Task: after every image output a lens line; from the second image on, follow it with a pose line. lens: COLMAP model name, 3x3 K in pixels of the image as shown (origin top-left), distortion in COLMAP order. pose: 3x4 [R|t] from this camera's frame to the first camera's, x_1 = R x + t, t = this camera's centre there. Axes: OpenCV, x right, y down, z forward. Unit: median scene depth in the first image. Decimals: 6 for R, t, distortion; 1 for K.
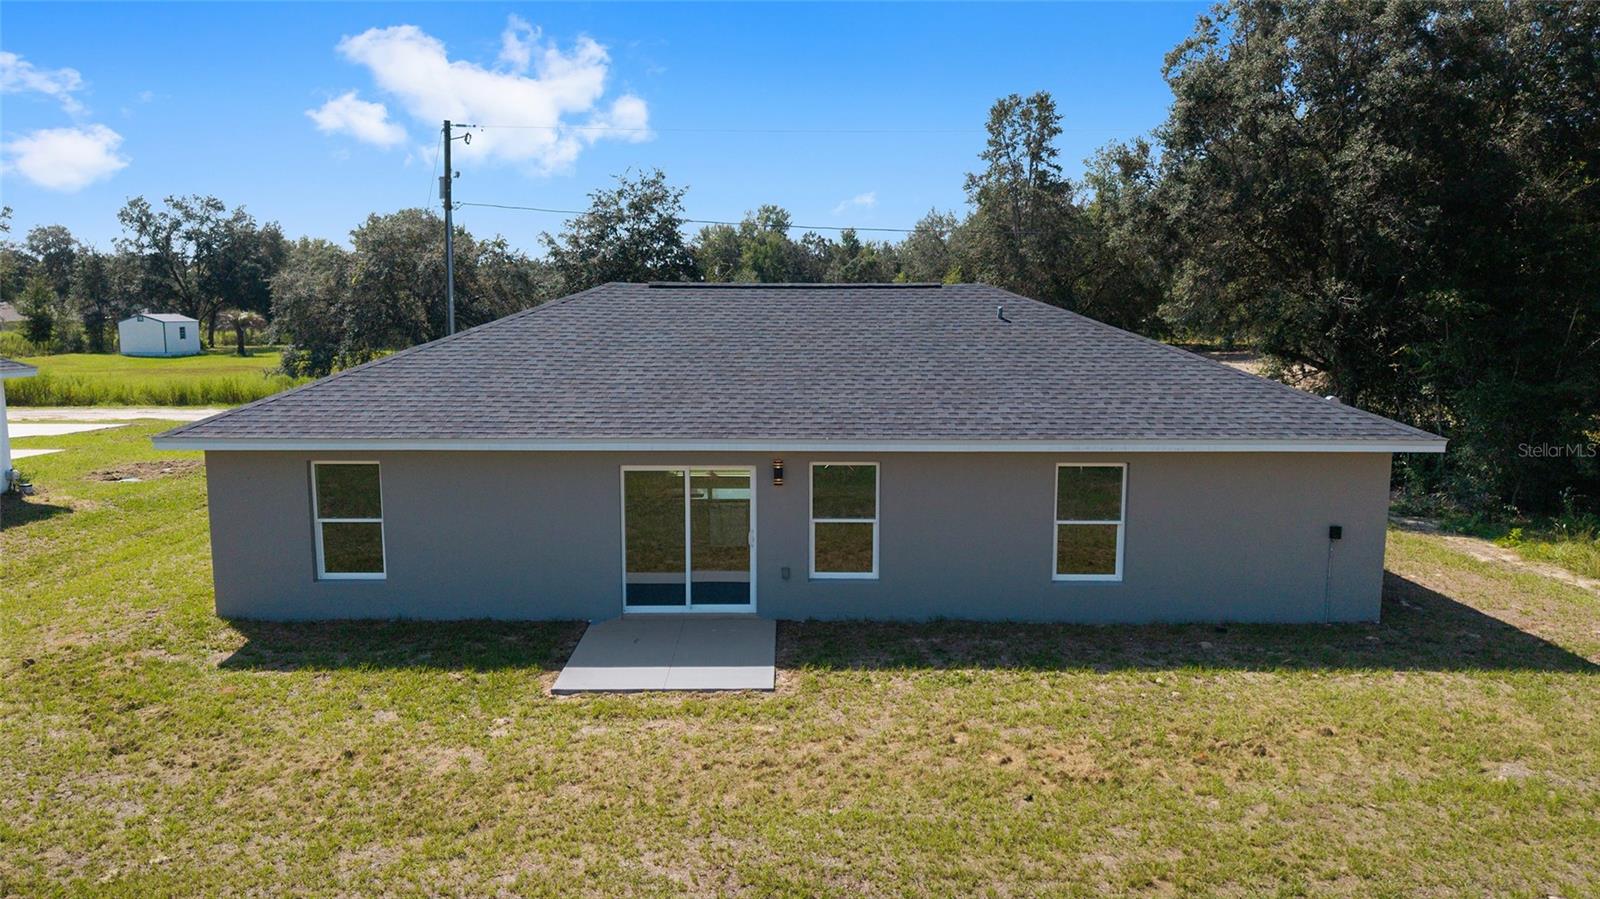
lens RADIAL K [[1068.7, 0, 808.7], [0, 1068.7, 502.3], [0, 0, 1]] dist [0.024166, -0.021491]
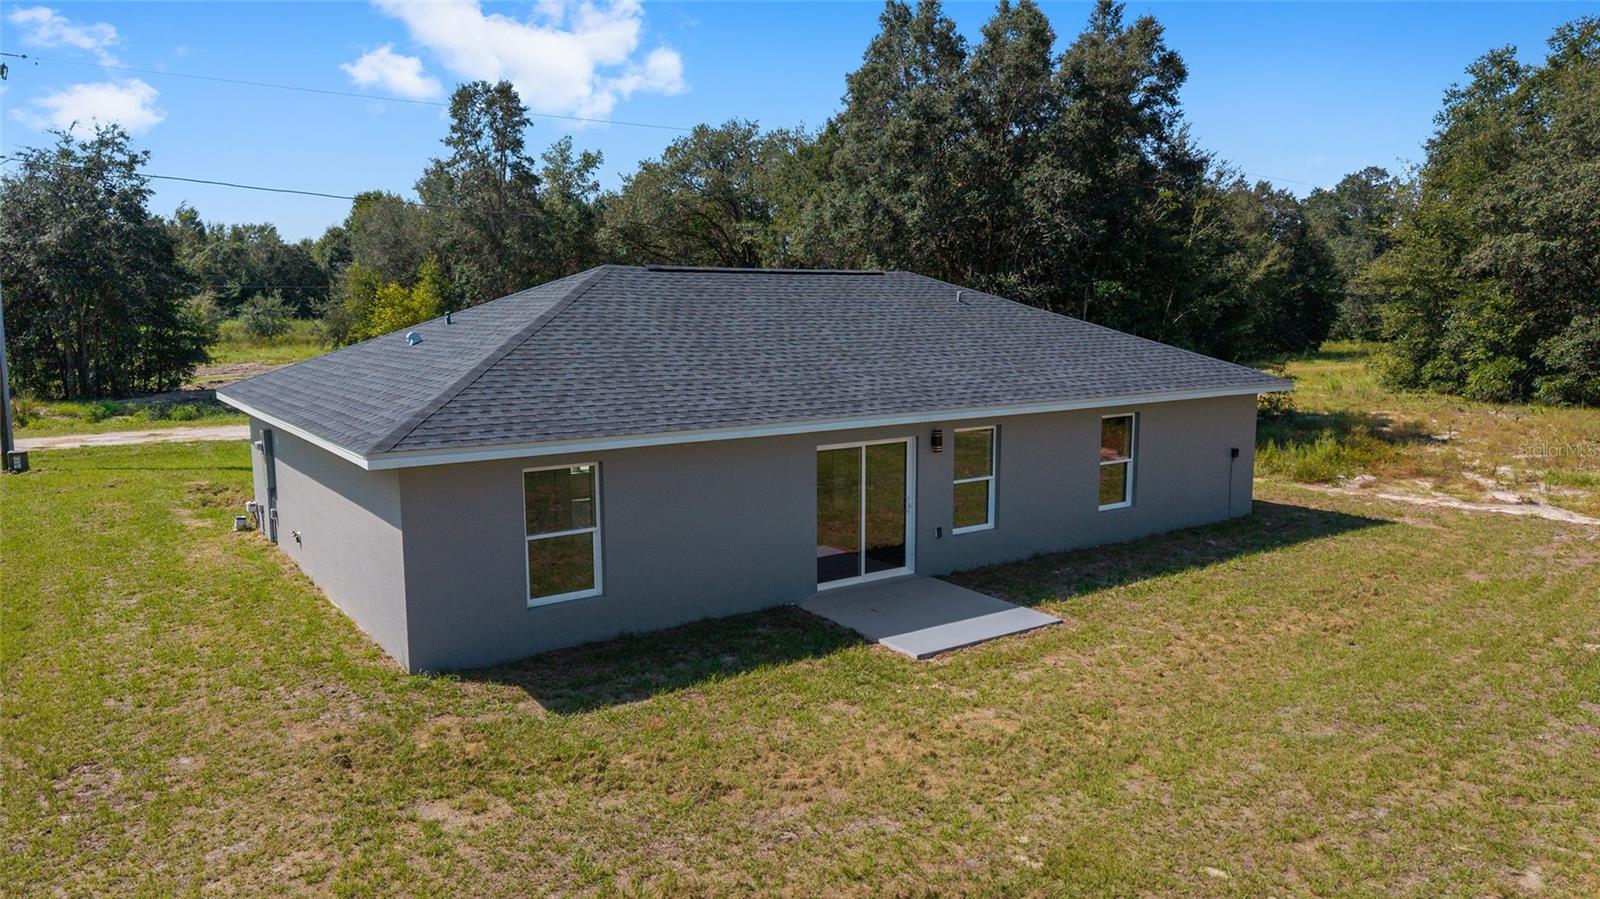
lens RADIAL K [[1068.7, 0, 787.2], [0, 1068.7, 523.7], [0, 0, 1]] dist [0.024166, -0.021491]
pose [[0.815929, -0.118543, 0.565869, -0.790599], [0.105974, 0.992837, 0.055184, -0.019979], [-0.568357, 0.014941, 0.822647, 0.189883]]
